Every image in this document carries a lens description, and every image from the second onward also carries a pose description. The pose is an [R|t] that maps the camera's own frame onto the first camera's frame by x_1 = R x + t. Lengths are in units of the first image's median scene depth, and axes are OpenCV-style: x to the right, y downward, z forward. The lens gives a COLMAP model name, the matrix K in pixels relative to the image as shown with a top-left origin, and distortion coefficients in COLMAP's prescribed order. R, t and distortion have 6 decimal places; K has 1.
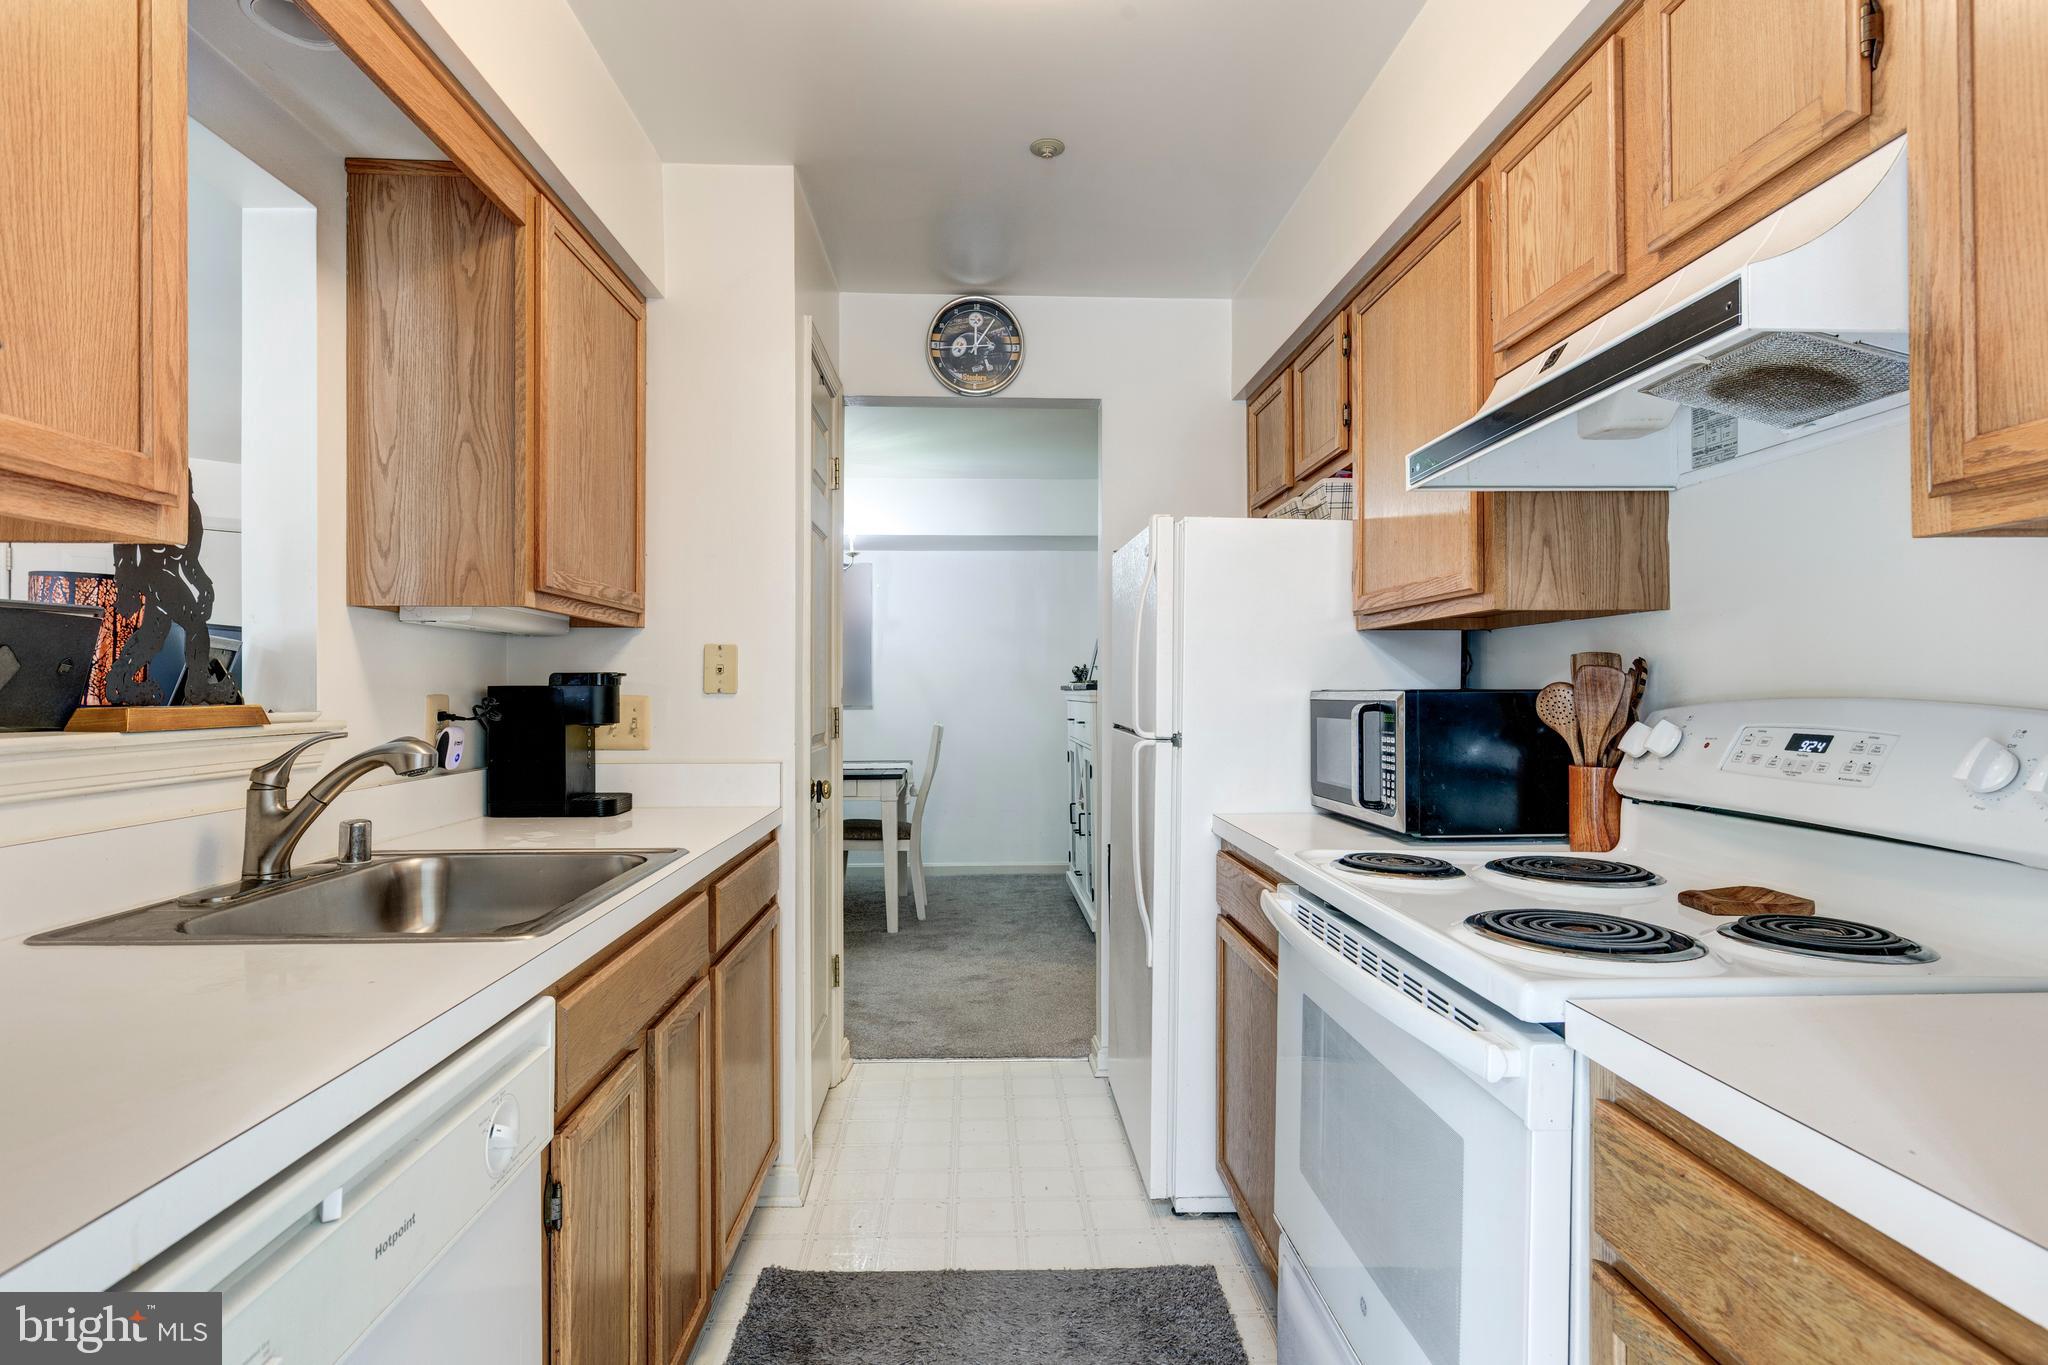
lens RADIAL K [[1045.1, 0, 1024.4], [0, 1045.1, 695.6], [0, 0, 1]] dist [0.004208, 0.000209]
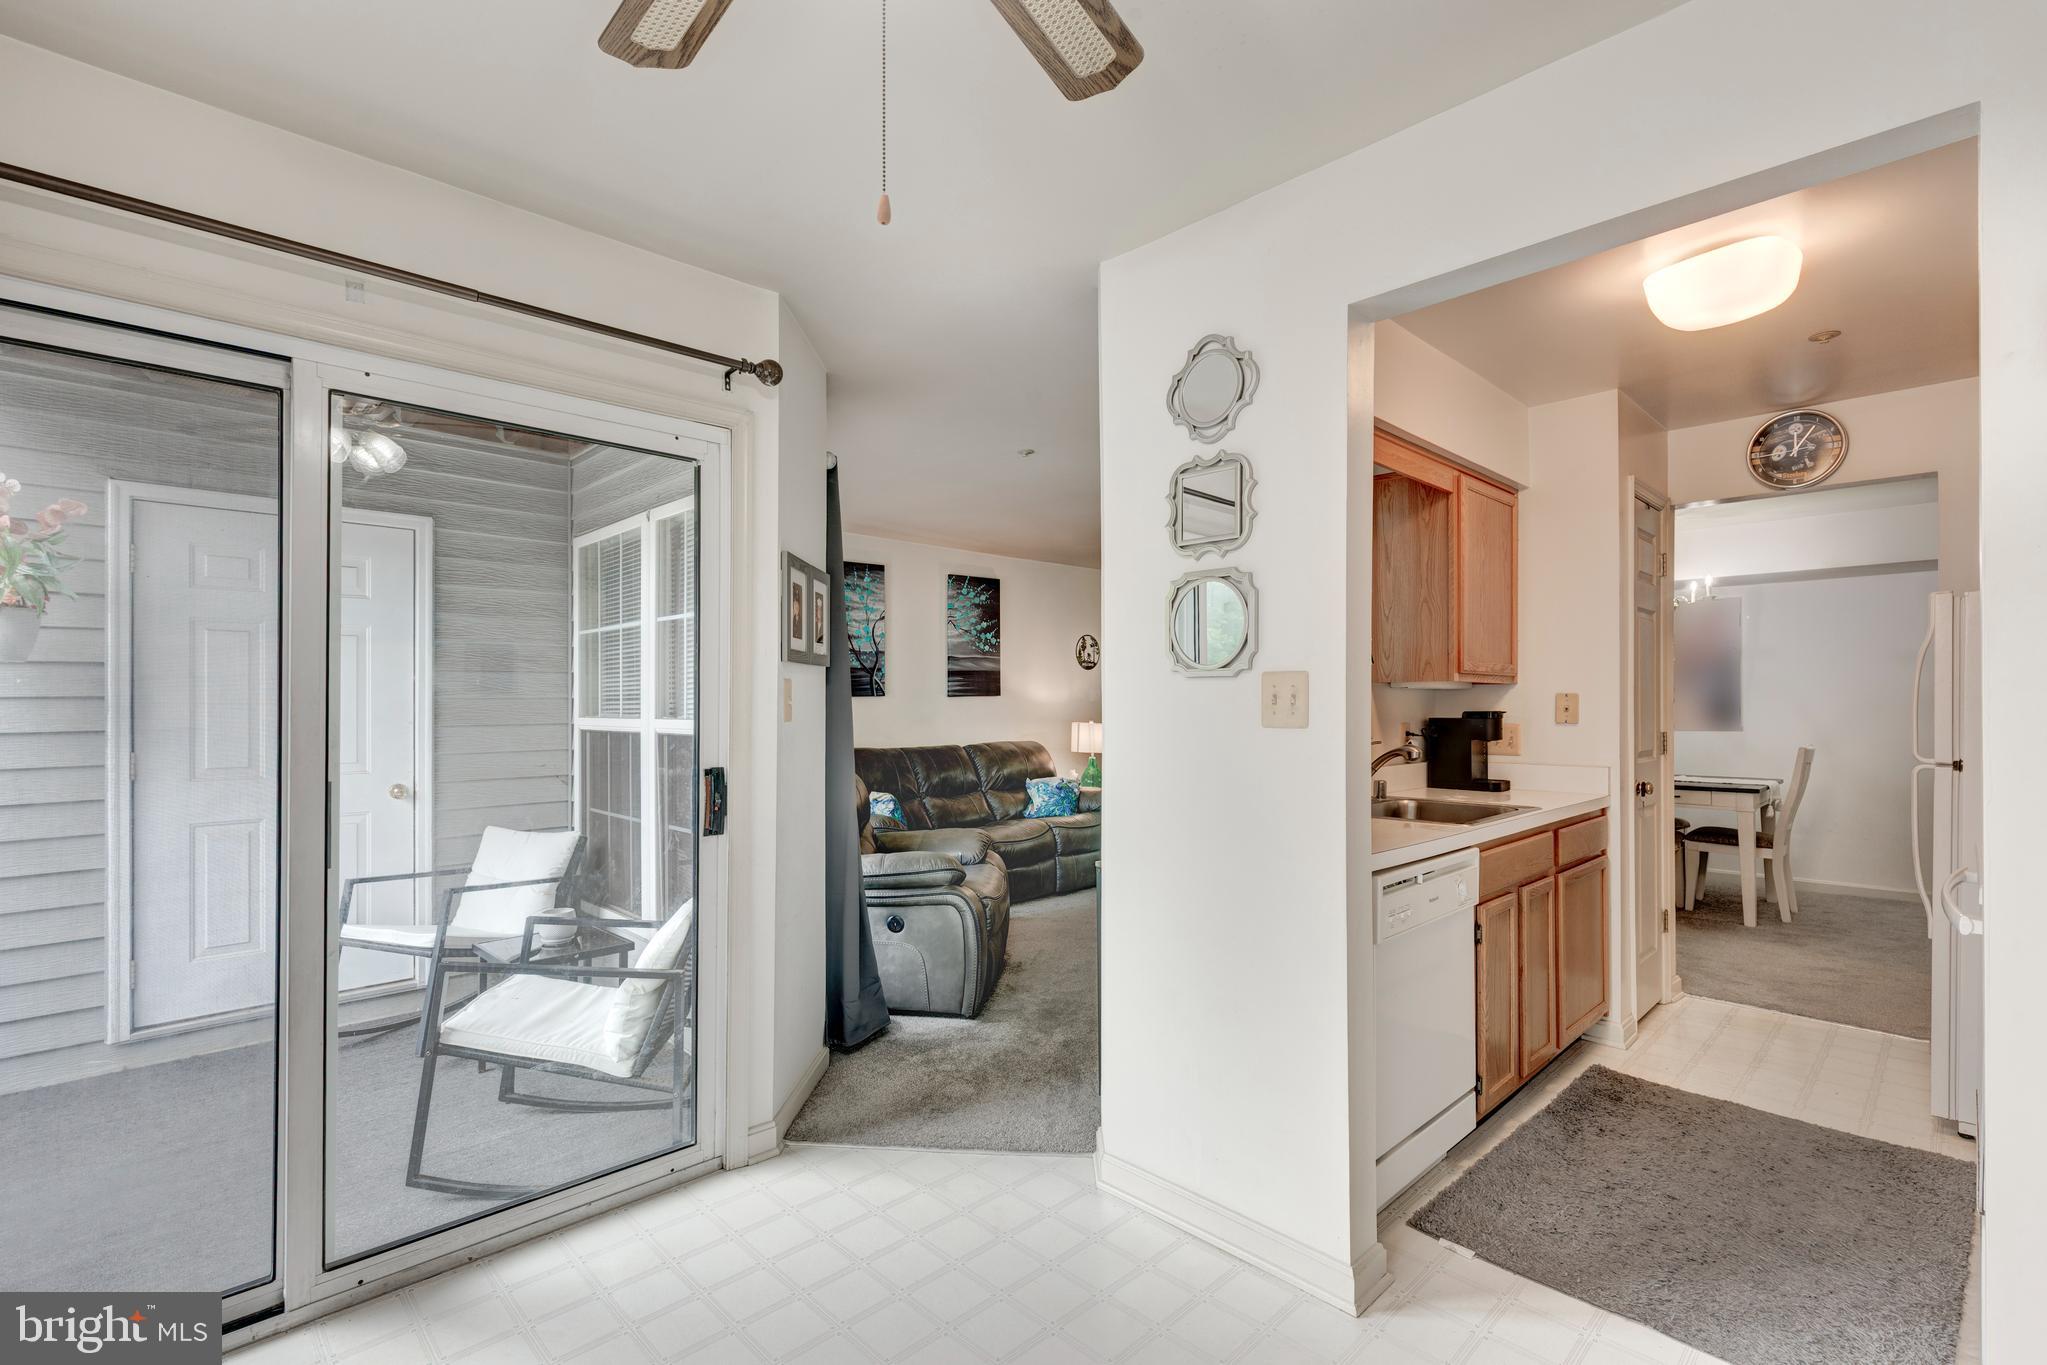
lens RADIAL K [[927.9, 0, 1022.6], [0, 927.9, 690.4], [0, 0, 1]] dist [0.002053, -0.000360]
pose [[0.665846, -0.010516, -0.746015, 0.232975], [-0.005315, 0.999808, -0.018837, -0.022312], [0.746070, 0.016508, 0.665663, -0.621580]]
